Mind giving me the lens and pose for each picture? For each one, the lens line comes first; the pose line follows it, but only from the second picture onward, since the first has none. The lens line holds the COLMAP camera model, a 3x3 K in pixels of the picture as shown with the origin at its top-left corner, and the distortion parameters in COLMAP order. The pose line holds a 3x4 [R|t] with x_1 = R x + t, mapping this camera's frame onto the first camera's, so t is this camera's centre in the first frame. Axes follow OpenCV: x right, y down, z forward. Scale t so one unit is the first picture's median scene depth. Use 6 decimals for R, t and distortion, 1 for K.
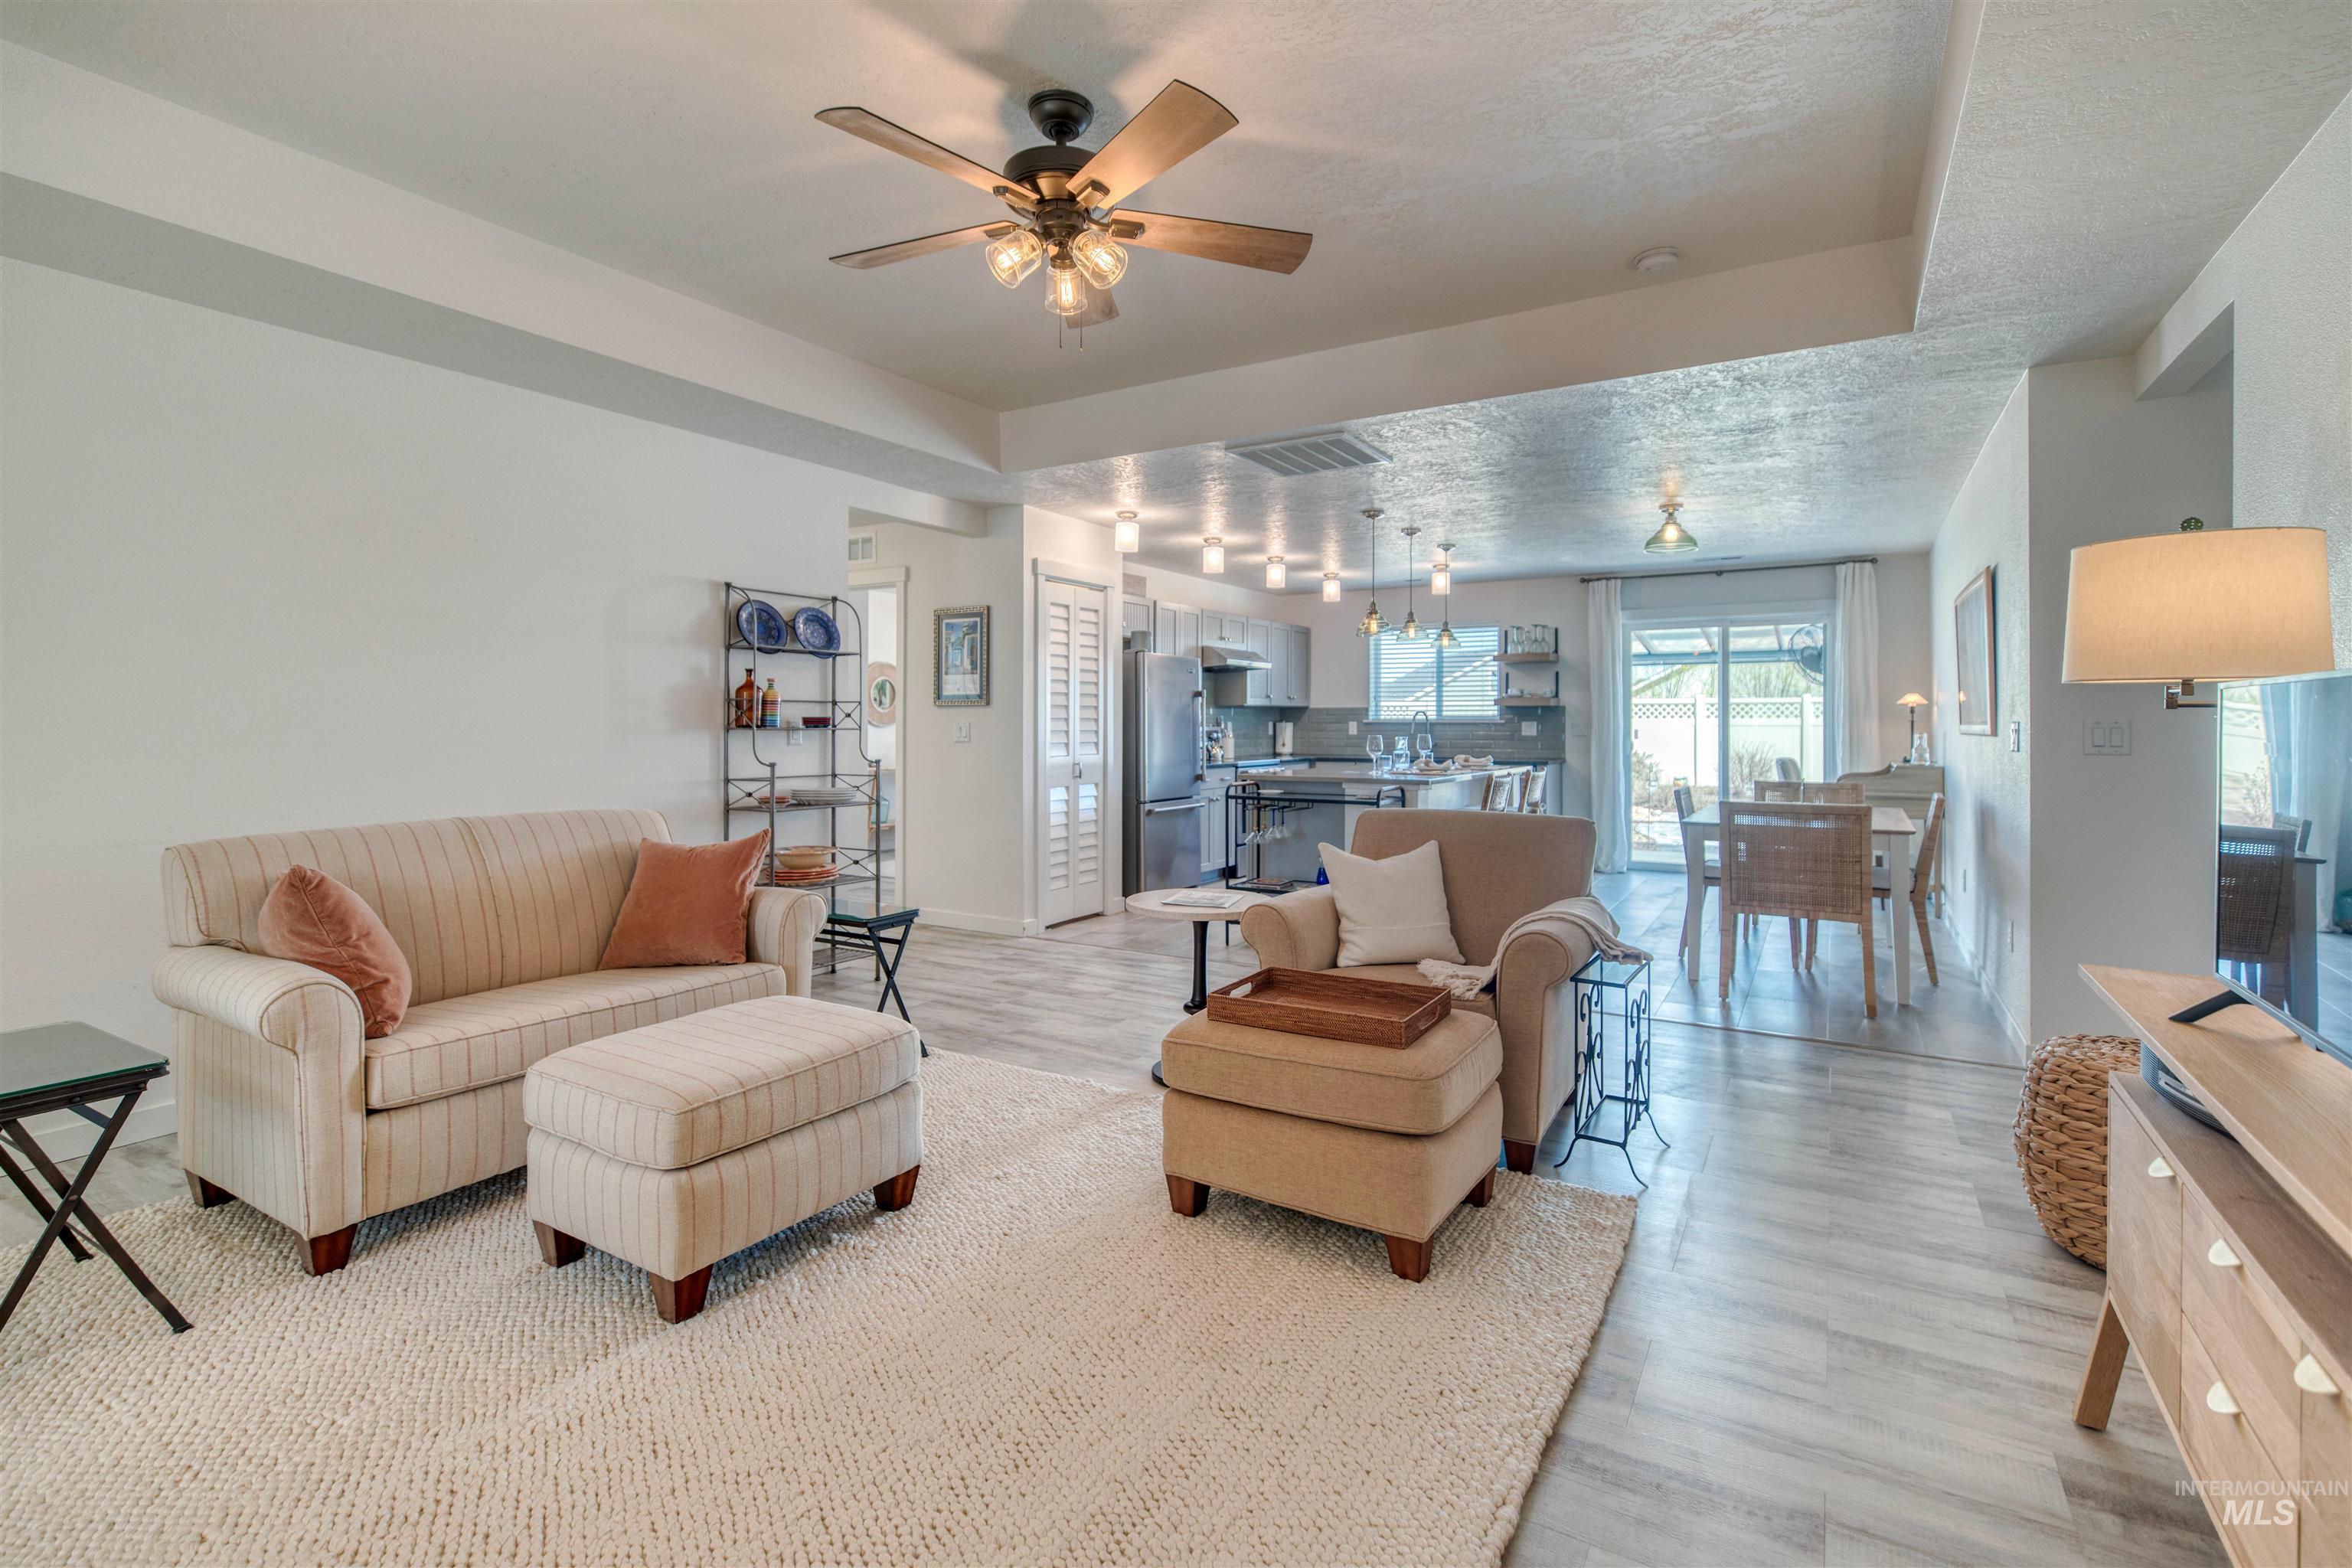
lens RADIAL K [[1069.8, 0, 1204.3], [0, 1069.8, 724.6], [0, 0, 1]] dist [0.006627, -0.000863]
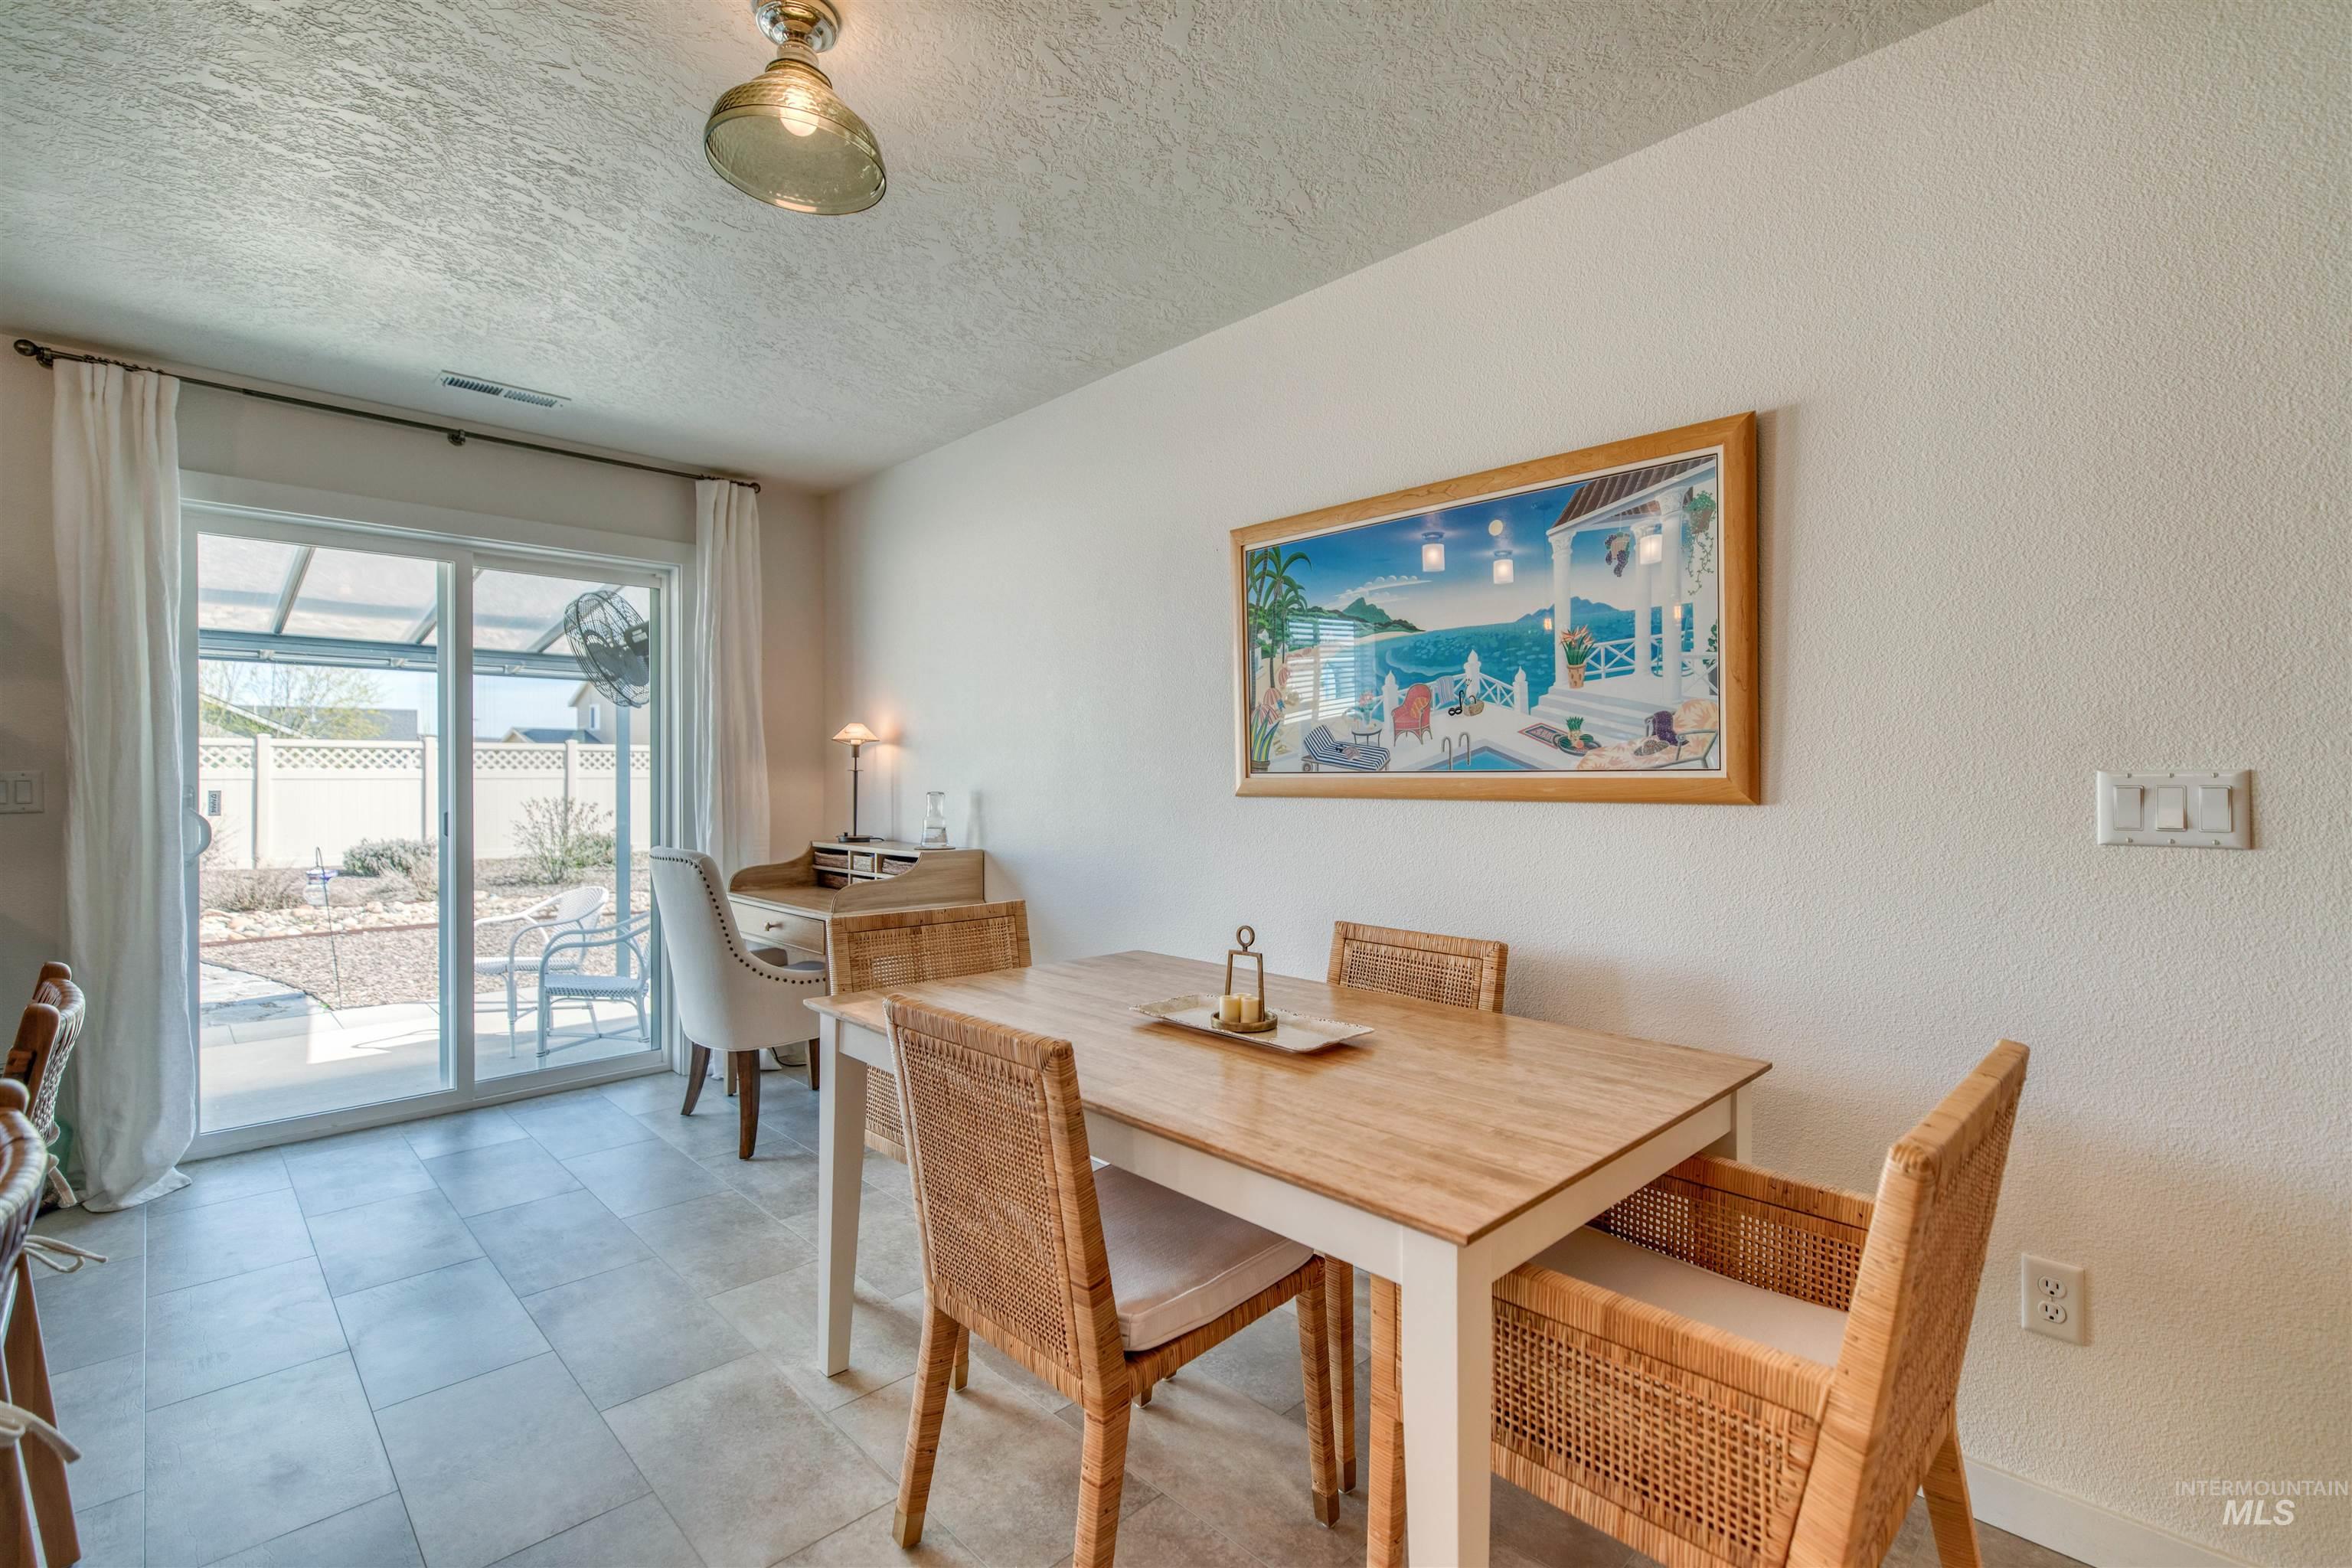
lens RADIAL K [[1069.8, 0, 1124.8], [0, 1069.8, 772.0], [0, 0, 1]] dist [0.006627, -0.000863]
pose [[0.263088, 0.004690, 0.964760, 0.216592], [0.001285, 0.999986, -0.005212, 0.000793], [-0.964771, 0.002611, 0.263078, 1.083830]]
